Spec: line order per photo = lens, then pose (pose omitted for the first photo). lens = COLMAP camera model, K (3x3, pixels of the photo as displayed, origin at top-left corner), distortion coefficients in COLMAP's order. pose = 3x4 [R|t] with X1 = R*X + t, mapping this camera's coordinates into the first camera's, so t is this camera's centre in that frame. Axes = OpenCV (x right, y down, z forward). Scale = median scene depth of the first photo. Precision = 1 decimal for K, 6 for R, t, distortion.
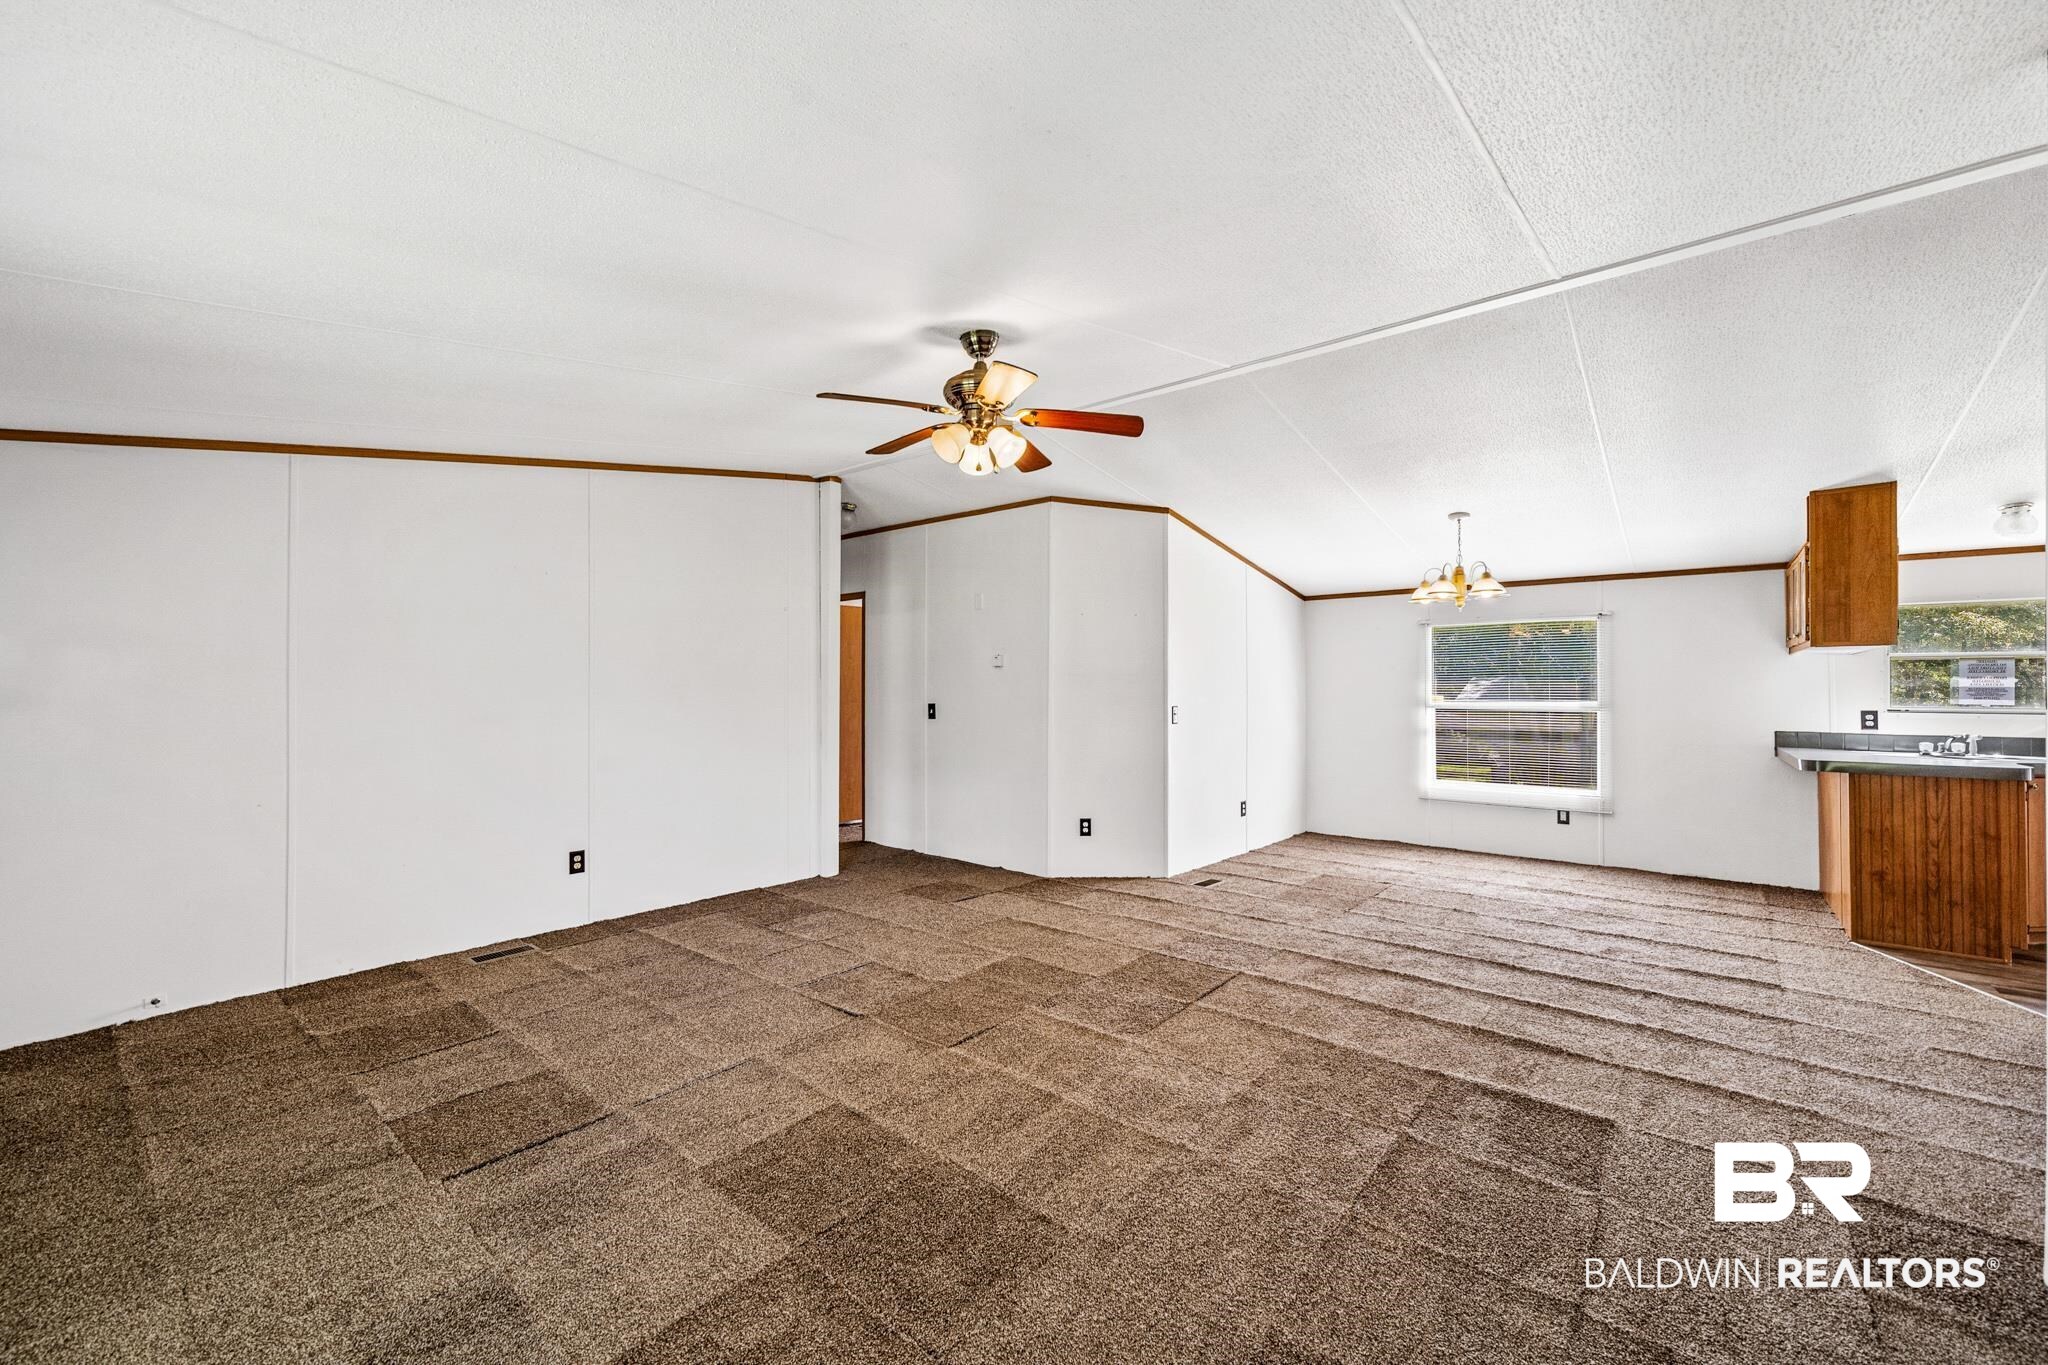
lens RADIAL K [[801.0, 0, 1028.1], [0, 801.0, 683.9], [0, 0, 1]] dist [0.000119, -0.000389]
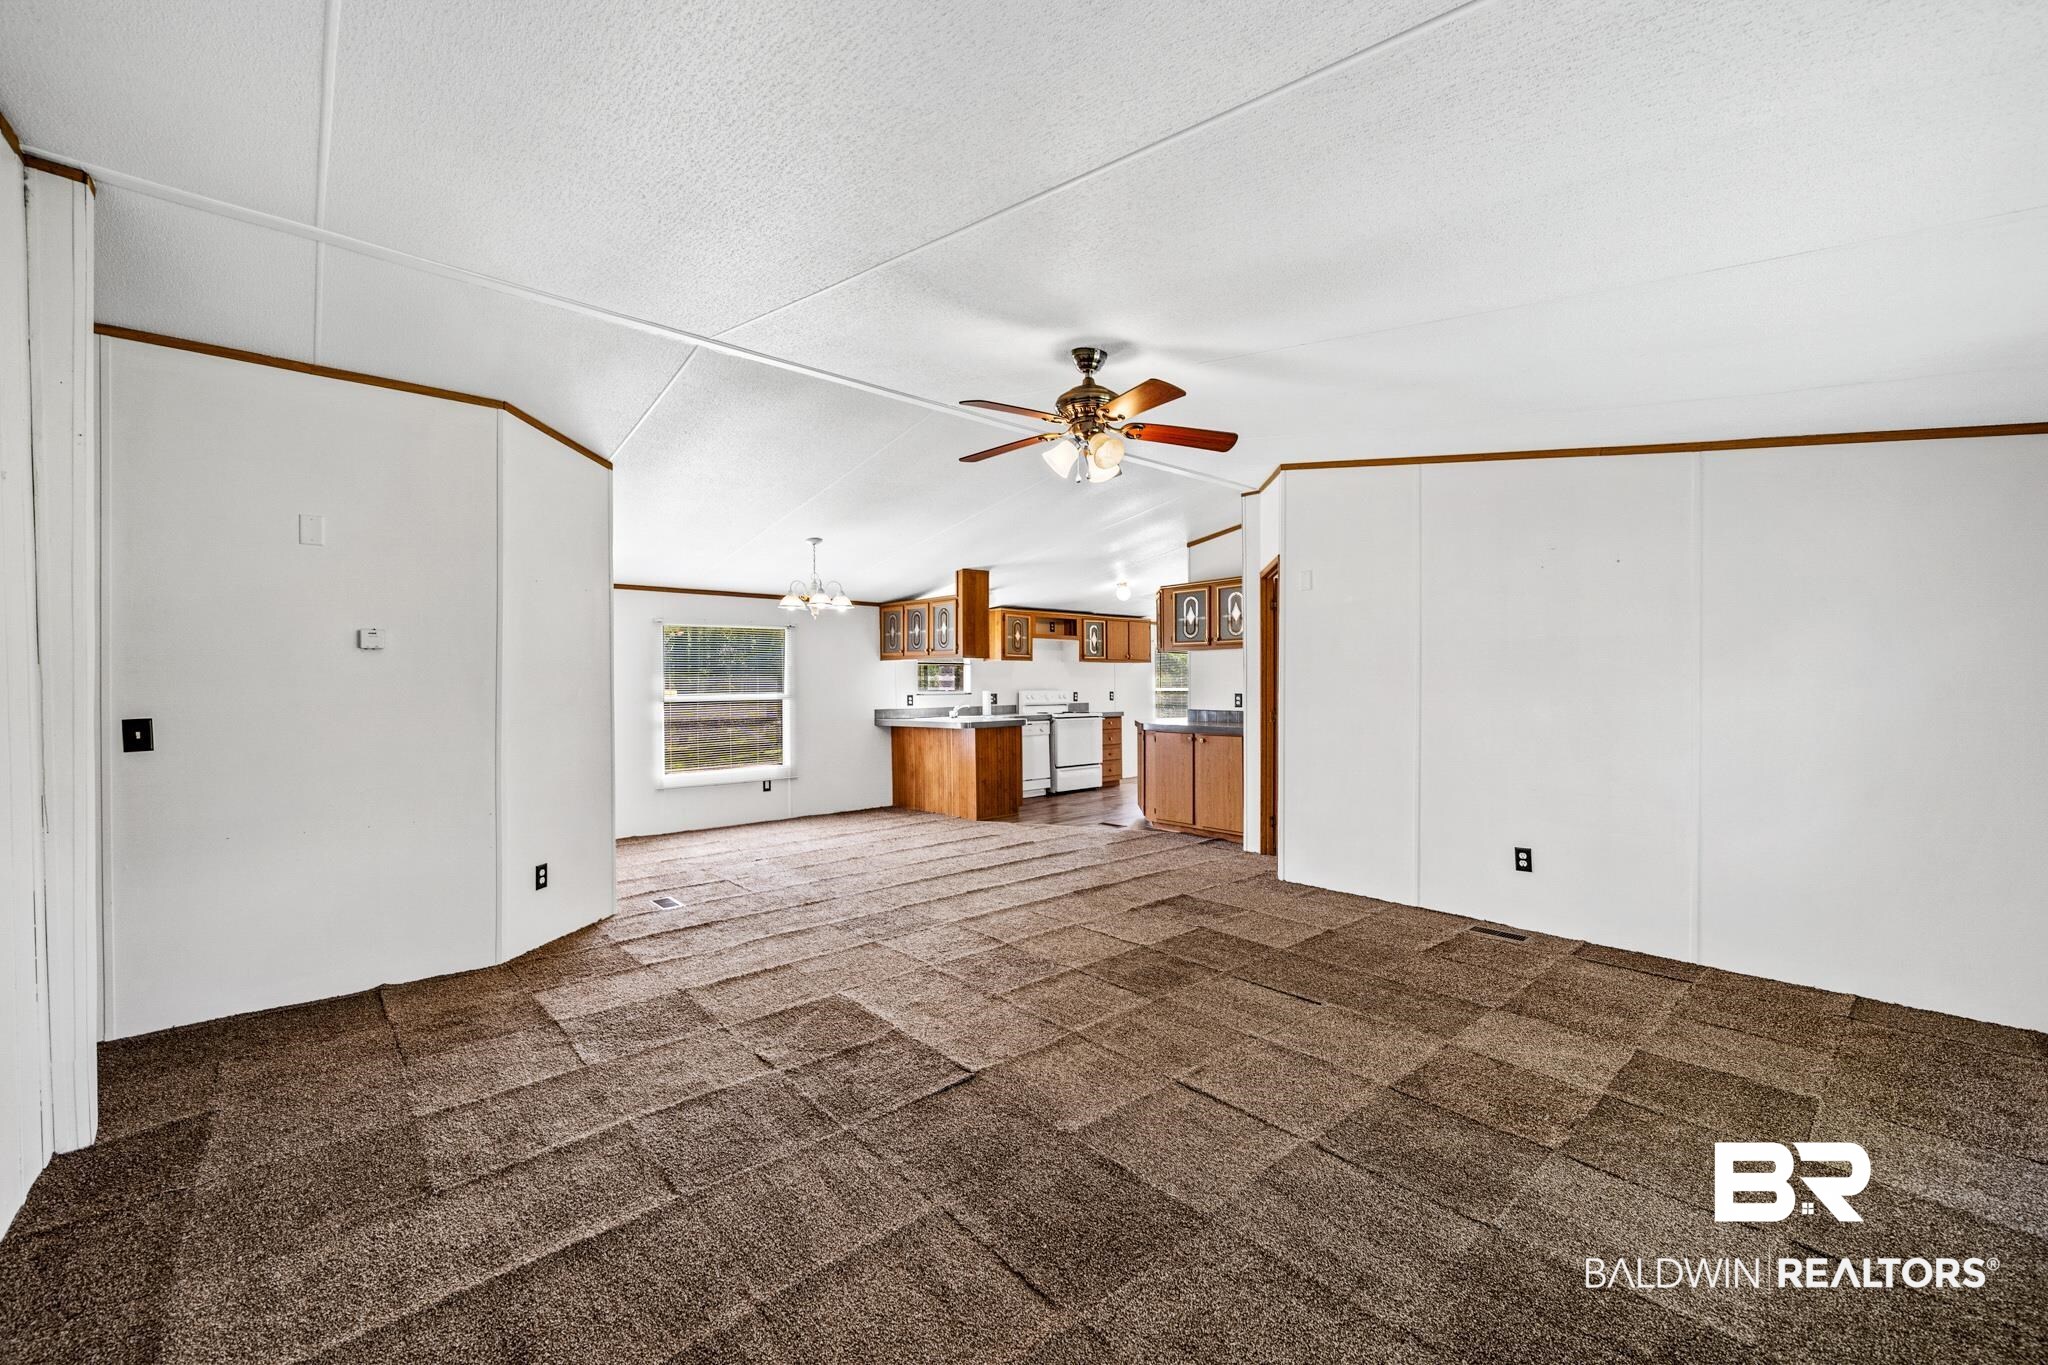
lens RADIAL K [[801.0, 0, 1028.1], [0, 801.0, 683.9], [0, 0, 1]] dist [0.000119, -0.000389]
pose [[0.166807, -0.005199, 0.985976, -0.618384], [-0.000010, 0.999986, 0.005274, 0.001291], [-0.985990, -0.000890, 0.166804, 0.485964]]
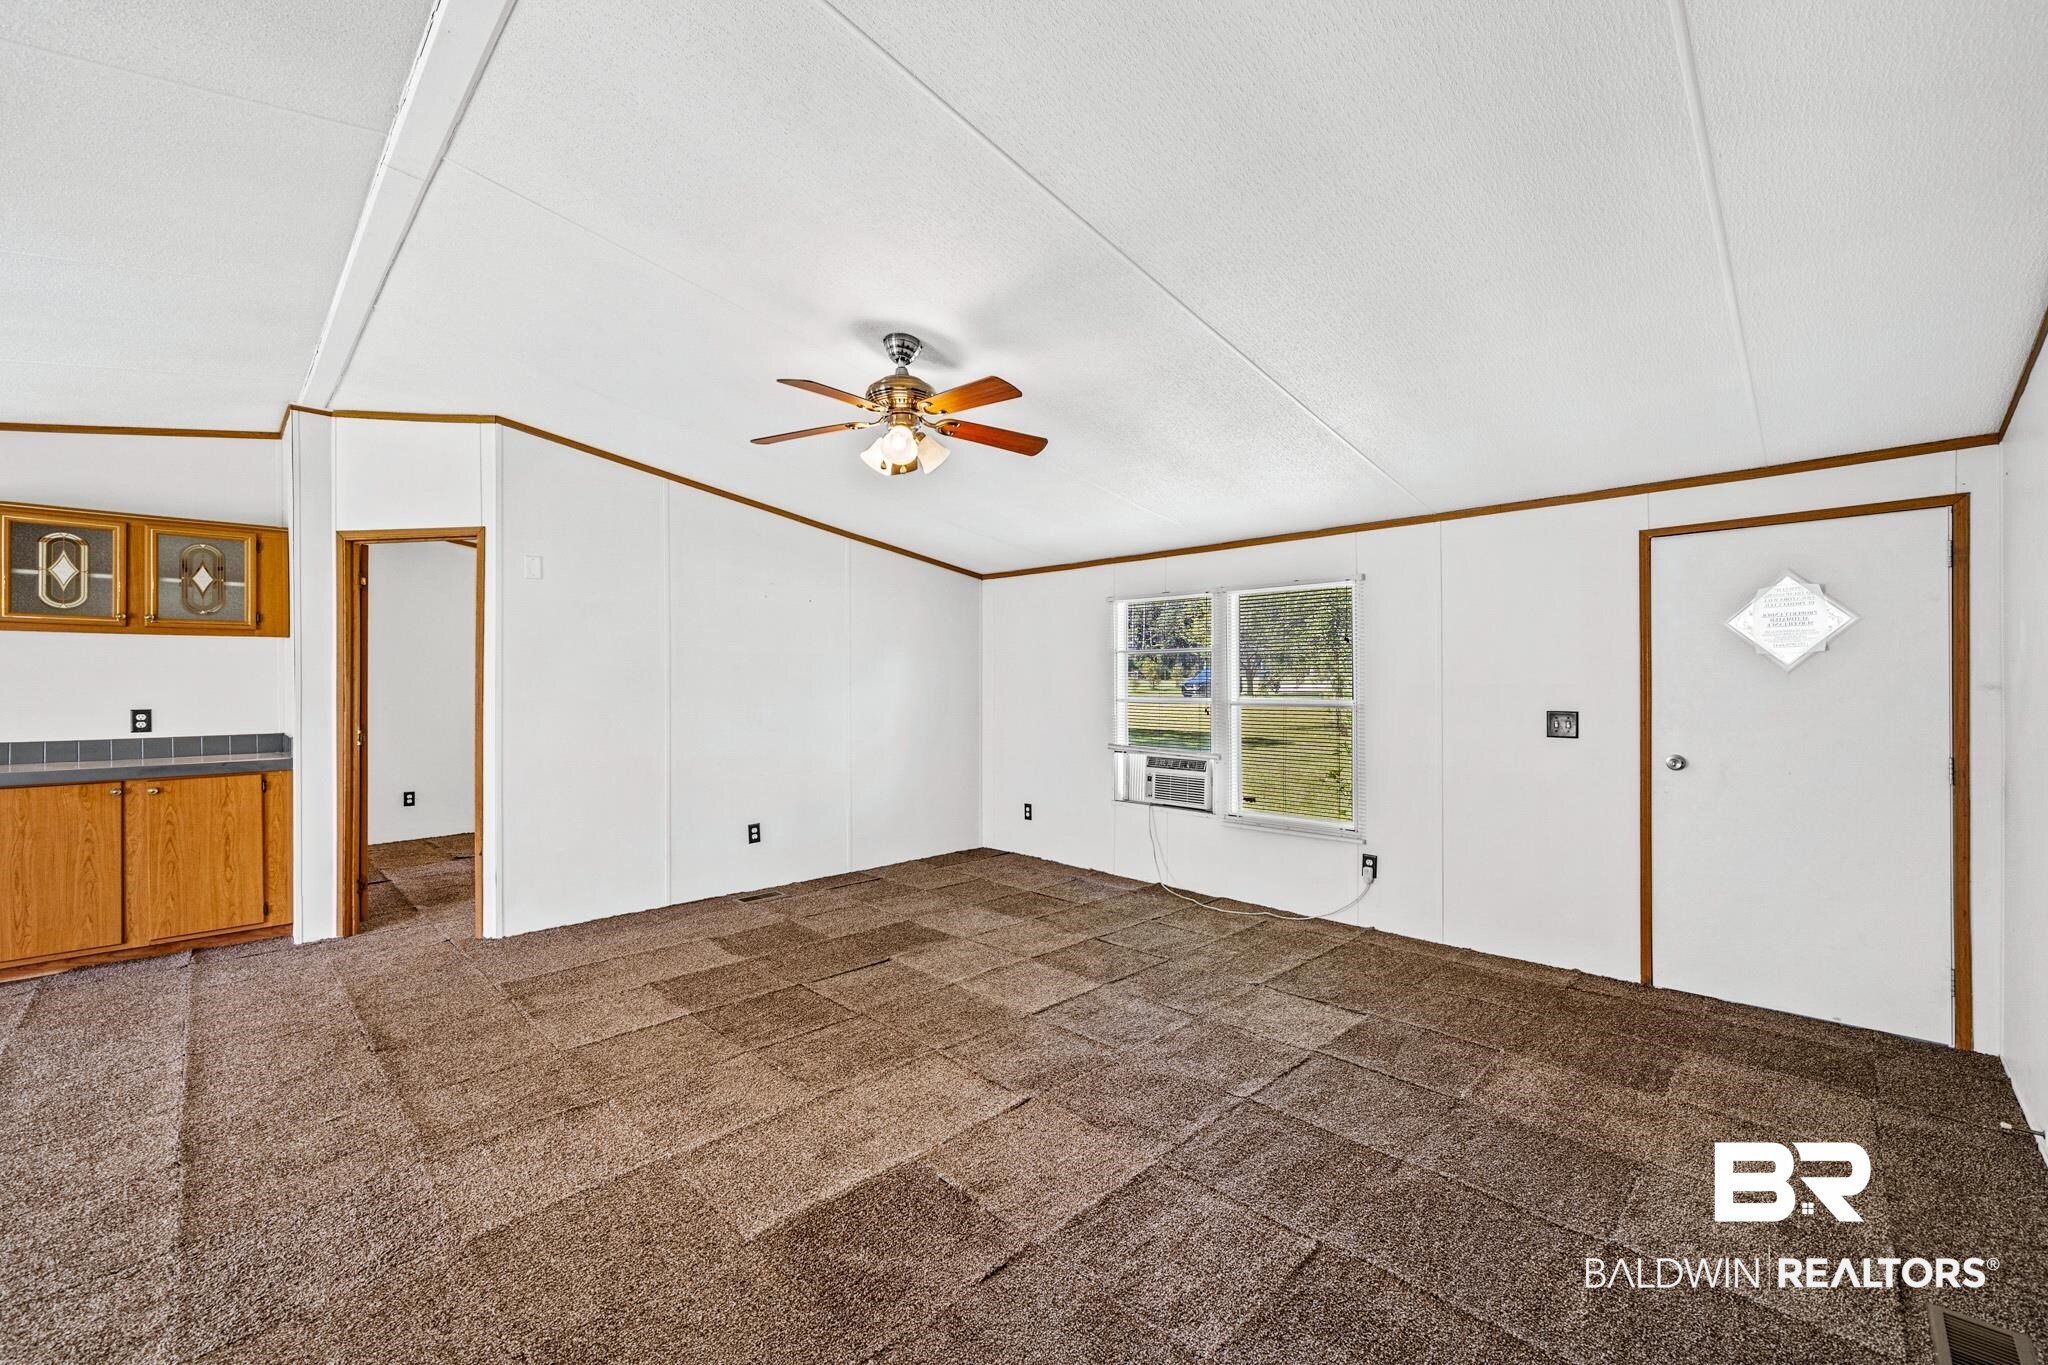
lens RADIAL K [[801.0, 0, 1028.1], [0, 801.0, 683.9], [0, 0, 1]] dist [0.000119, -0.000389]
pose [[-0.991598, 0.002440, 0.129335, -0.183997], [0.001726, 0.999983, -0.005636, 0.005569], [-0.129346, -0.005366, -0.991585, 1.083364]]
